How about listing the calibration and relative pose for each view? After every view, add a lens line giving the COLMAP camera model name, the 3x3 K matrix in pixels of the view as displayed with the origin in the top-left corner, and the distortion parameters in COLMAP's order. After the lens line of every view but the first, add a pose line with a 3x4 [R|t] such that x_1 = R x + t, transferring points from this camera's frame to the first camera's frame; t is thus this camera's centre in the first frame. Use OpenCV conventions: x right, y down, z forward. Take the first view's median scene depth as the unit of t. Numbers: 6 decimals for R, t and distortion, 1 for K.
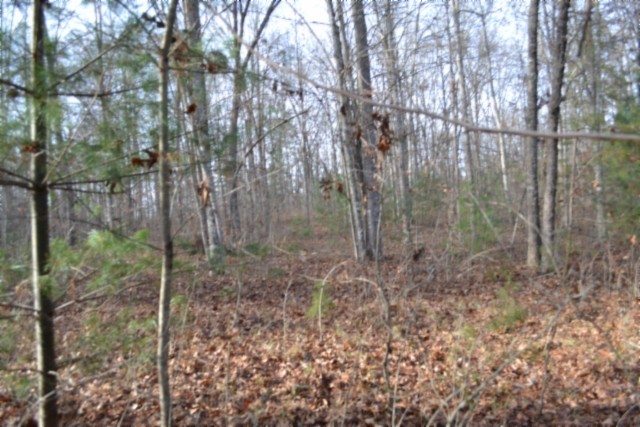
lens RADIAL K [[532.1, 0, 320.0], [0, 532.1, 213.5], [0, 0, 1]] dist [-0.049640, -0.002795]
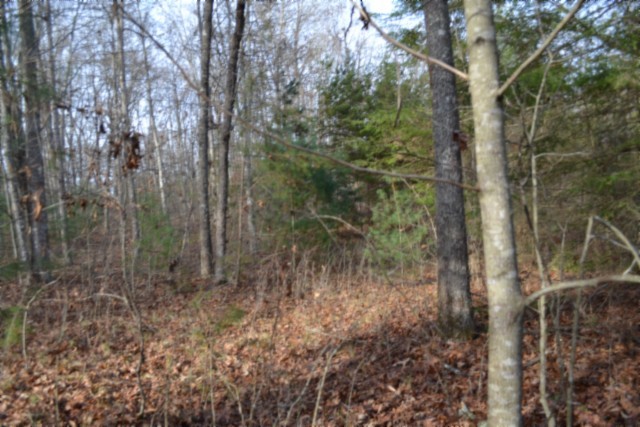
lens RADIAL K [[532.1, 0, 320.0], [0, 532.1, 213.5], [0, 0, 1]] dist [-0.049640, -0.002795]
pose [[0.795264, 0.003241, 0.606255, -0.097769], [0.016307, 0.999510, -0.026734, 0.001244], [-0.606045, 0.031147, 0.794821, -0.025101]]
